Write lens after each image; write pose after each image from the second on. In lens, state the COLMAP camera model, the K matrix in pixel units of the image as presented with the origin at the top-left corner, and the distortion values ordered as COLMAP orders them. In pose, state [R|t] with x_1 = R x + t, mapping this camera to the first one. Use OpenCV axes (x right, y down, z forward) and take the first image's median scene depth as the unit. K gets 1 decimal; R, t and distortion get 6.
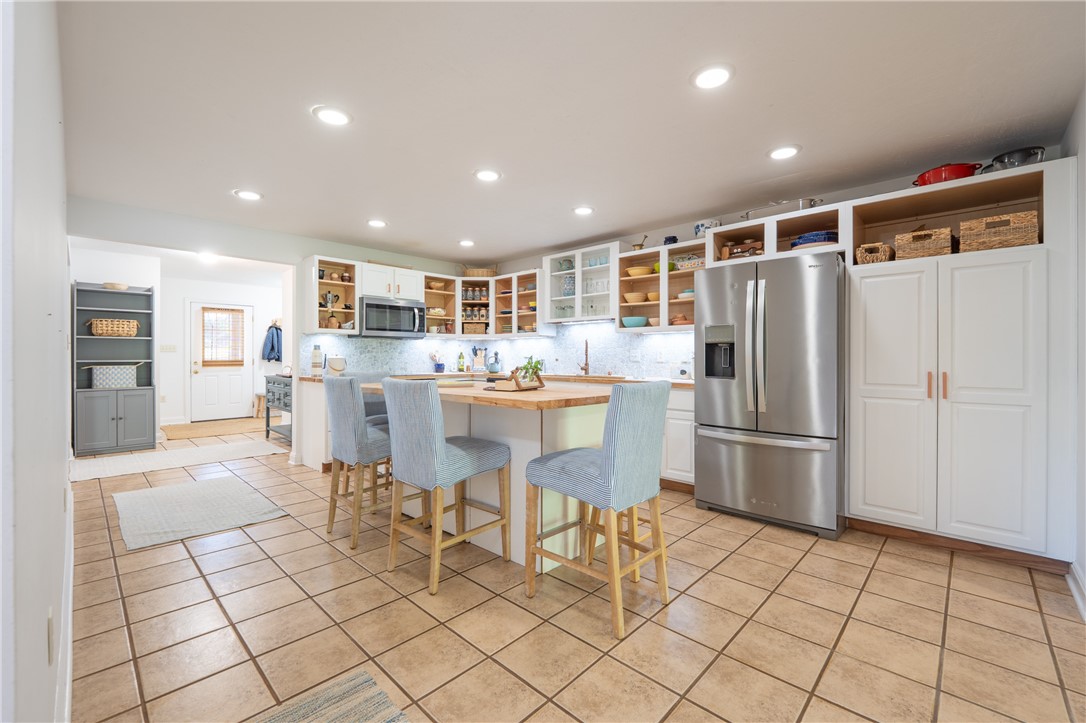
lens RADIAL K [[446.9, 0, 538.7], [0, 446.9, 358.6], [0, 0, 1]] dist [-0.007657, 0.001228]
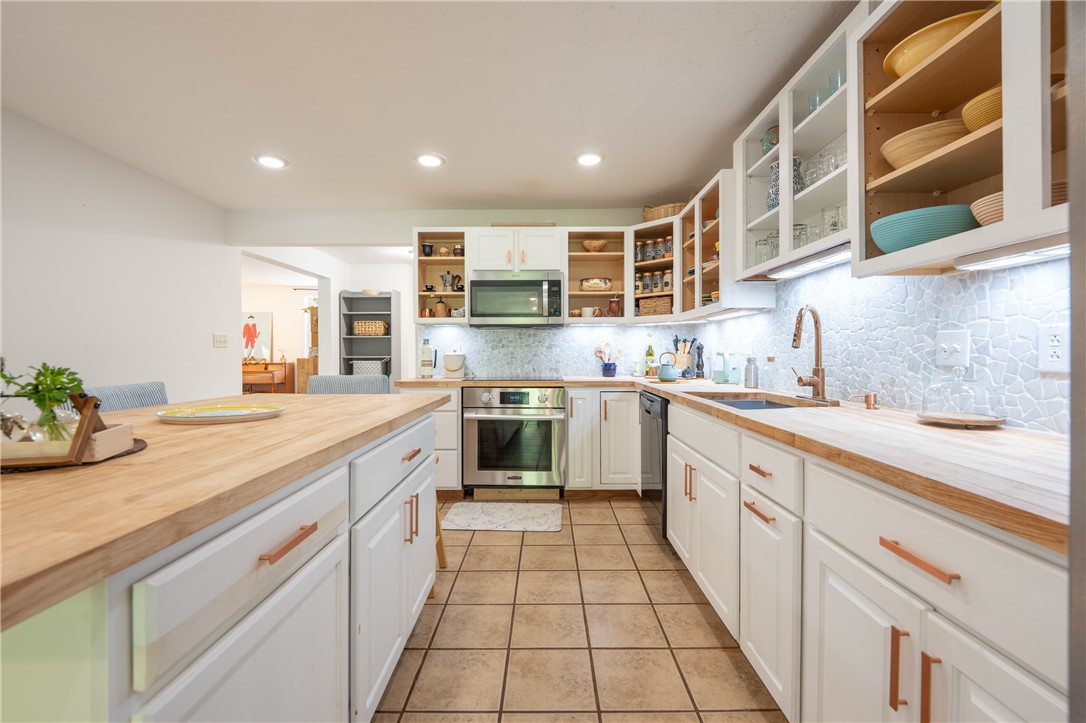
lens RADIAL K [[446.9, 0, 540.4], [0, 446.9, 354.0], [0, 0, 1]] dist [-0.007657, 0.001228]
pose [[0.691750, 0.000776, -0.722137, 0.199397], [-0.001426, 0.999999, -0.000291, -0.002127], [0.722136, 0.001231, 0.691750, 0.496714]]
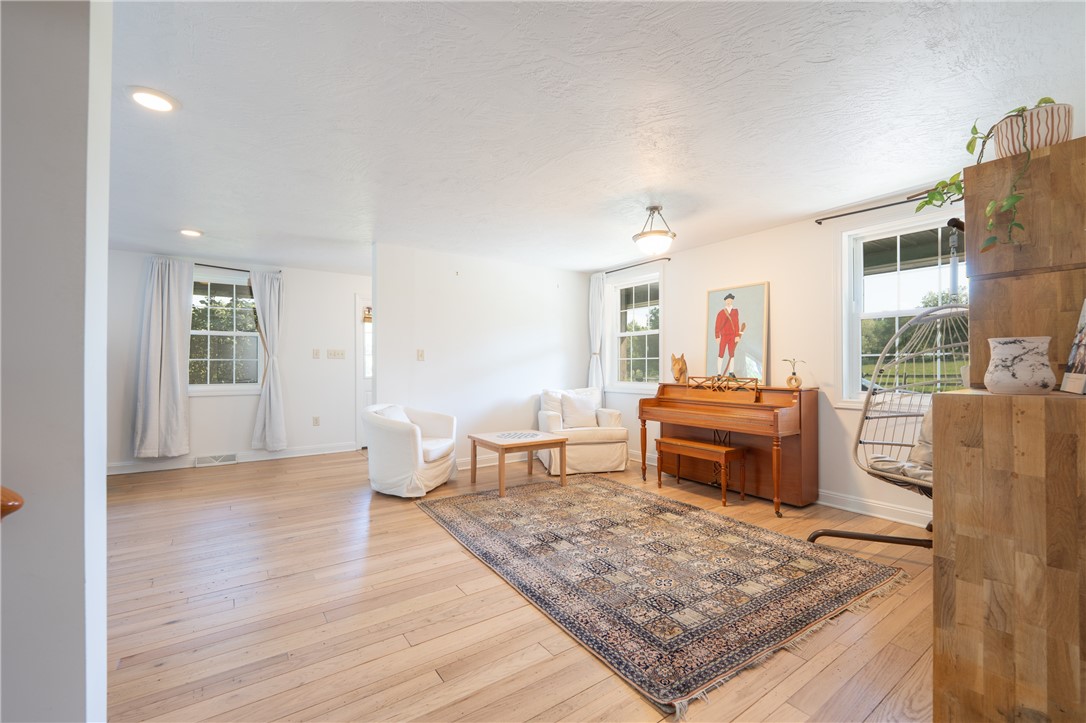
lens RADIAL K [[446.9, 0, 546.0], [0, 446.9, 367.5], [0, 0, 1]] dist [-0.007657, 0.001228]
pose [[-0.191102, 0.003006, -0.981566, -0.759247], [-0.005633, 0.999975, 0.004159, -0.003631], [0.981554, 0.006324, -0.191080, 0.671575]]
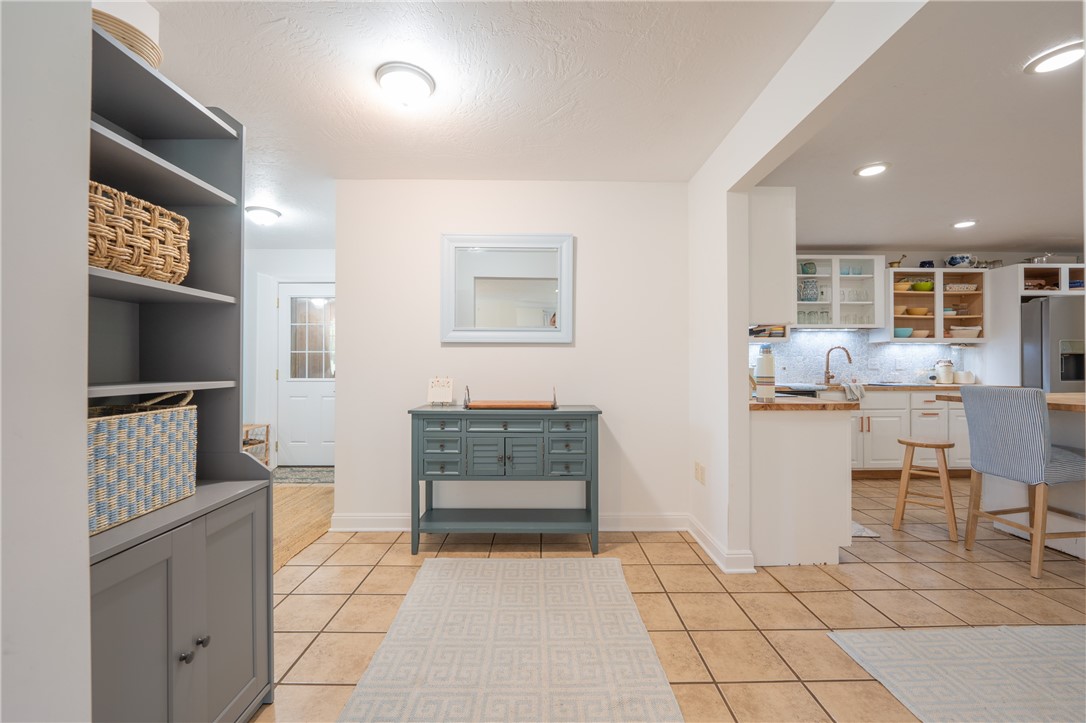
lens RADIAL K [[446.9, 0, 550.3], [0, 446.9, 364.1], [0, 0, 1]] dist [-0.007657, 0.001228]
pose [[0.707480, -0.001643, 0.706731, -0.938289], [0.007487, 0.999959, -0.005171, -0.004209], [-0.706694, 0.008950, 0.707463, 0.675420]]
